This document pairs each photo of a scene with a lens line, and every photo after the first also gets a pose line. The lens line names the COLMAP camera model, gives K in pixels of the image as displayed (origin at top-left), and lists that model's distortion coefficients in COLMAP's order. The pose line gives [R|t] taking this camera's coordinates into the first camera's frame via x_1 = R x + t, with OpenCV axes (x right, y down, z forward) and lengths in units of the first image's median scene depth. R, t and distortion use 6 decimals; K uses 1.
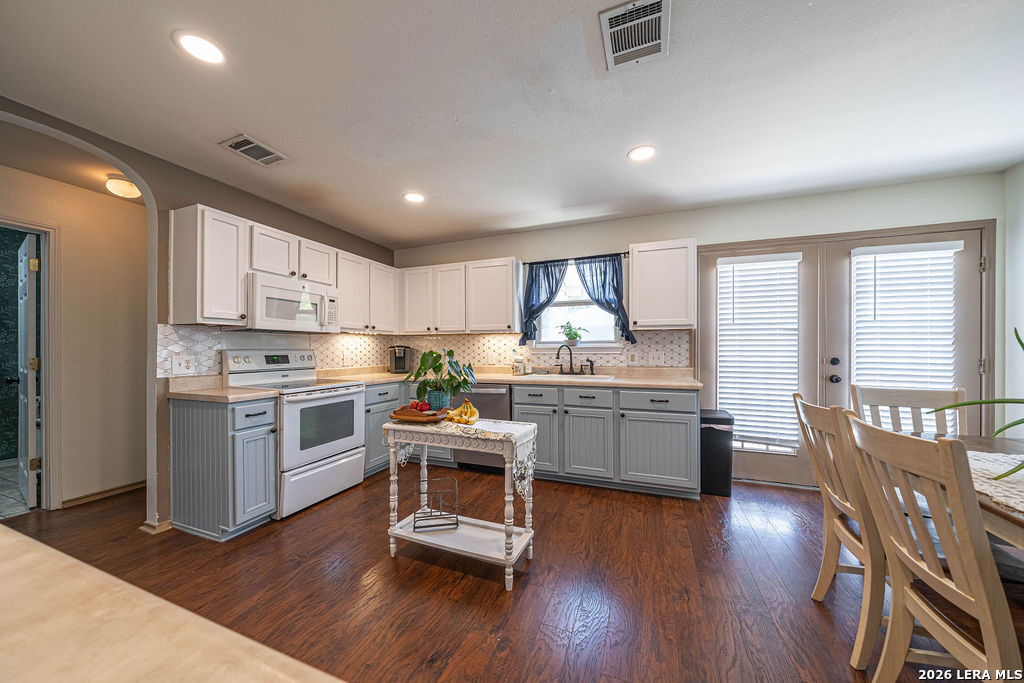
lens RADIAL K [[353.6, 0, 503.7], [0, 353.6, 349.0], [0, 0, 1]] dist [-0.006334, -0.000762]
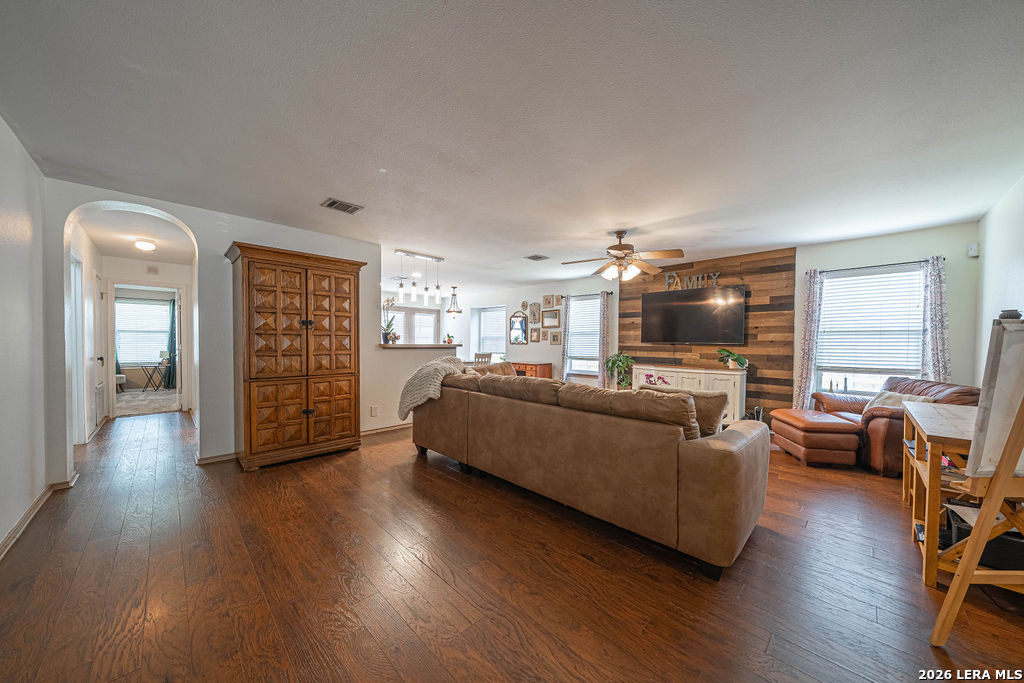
lens RADIAL K [[353.6, 0, 505.1], [0, 353.6, 348.1], [0, 0, 1]] dist [-0.006334, -0.000762]
pose [[0.395034, -0.012277, 0.918584, -1.717742], [-0.007636, 0.999832, 0.016647, -0.000934], [-0.918635, -0.013590, 0.394874, -1.104874]]
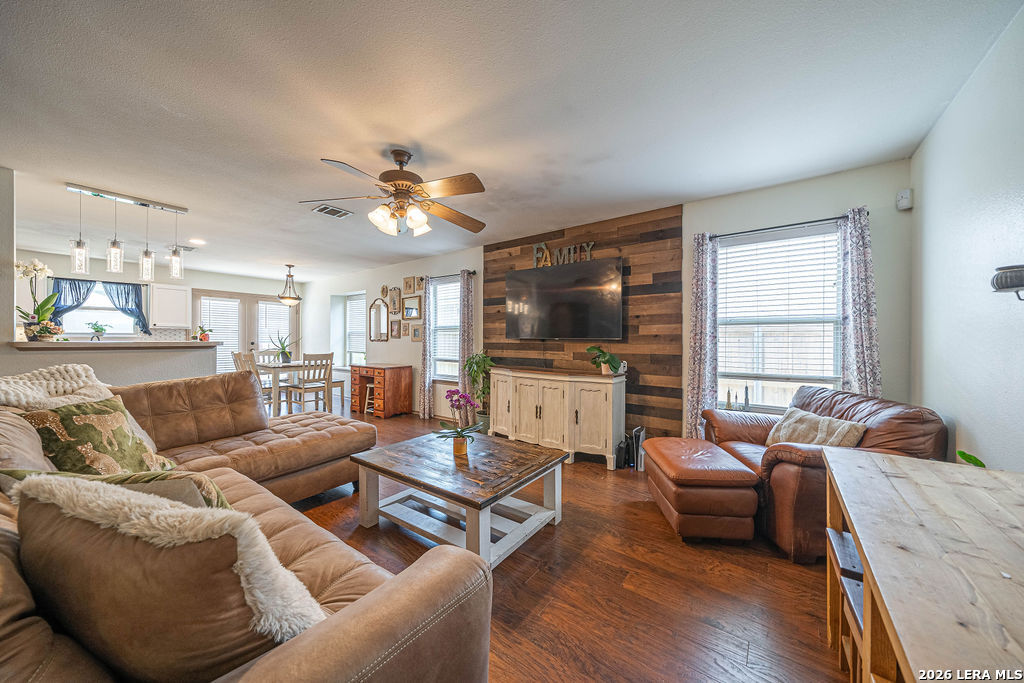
lens RADIAL K [[353.6, 0, 511.6], [0, 353.6, 338.1], [0, 0, 1]] dist [-0.006334, -0.000762]
pose [[0.259829, 0.005100, 0.965641, -1.005533], [-0.004031, 0.999983, -0.004197, 0.000640], [-0.965646, -0.002802, 0.259845, -1.430039]]
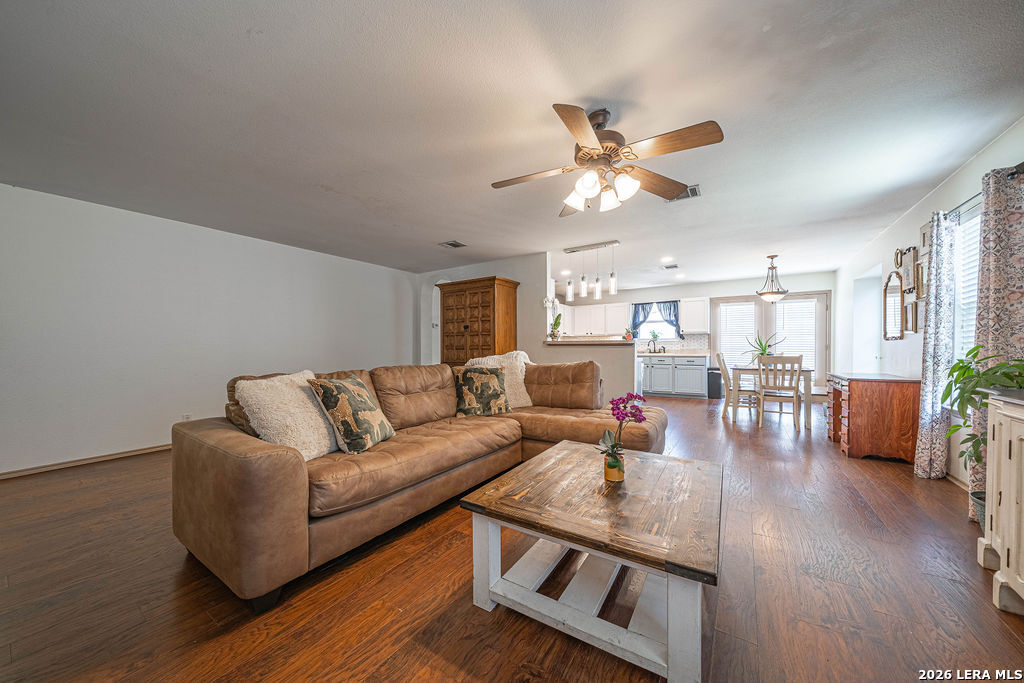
lens RADIAL K [[353.6, 0, 502.7], [0, 353.6, 348.6], [0, 0, 1]] dist [-0.006334, -0.000762]
pose [[0.978014, -0.001586, -0.208533, -0.347760], [0.002217, 0.999994, 0.002793, 0.040103], [0.208528, -0.003194, 0.978011, -1.704072]]
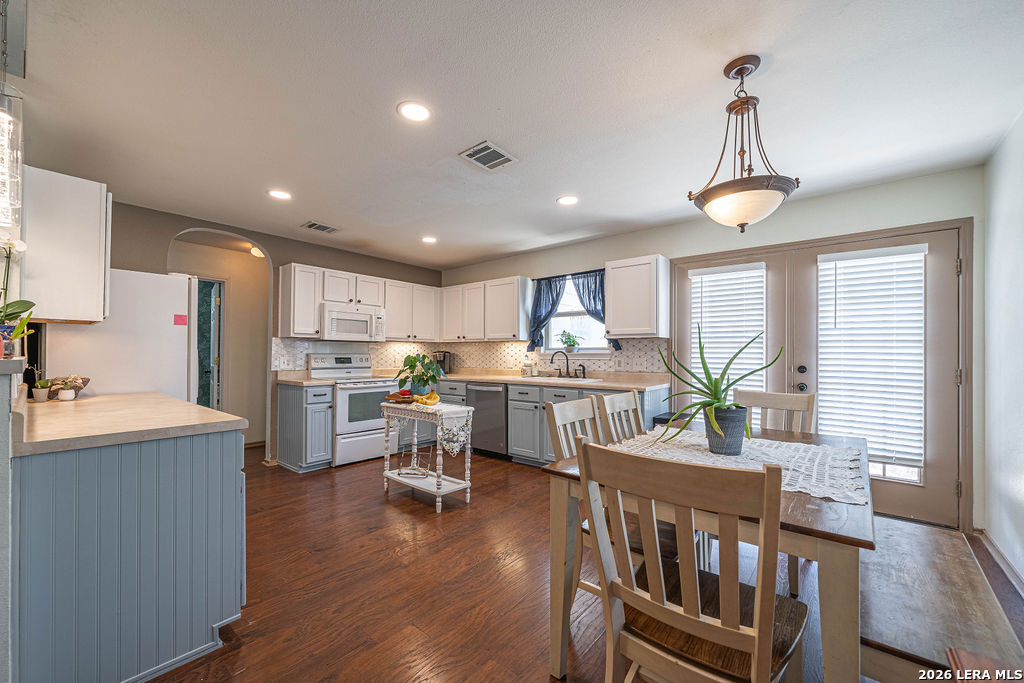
lens RADIAL K [[399.7, 0, 501.9], [0, 399.7, 350.0], [0, 0, 1]] dist [-0.006178, -0.000244]
pose [[0.948068, 0.003987, -0.318042, 0.473269], [-0.007480, 0.999924, -0.009764, -0.002013], [0.317979, 0.011636, 0.948026, -0.320825]]
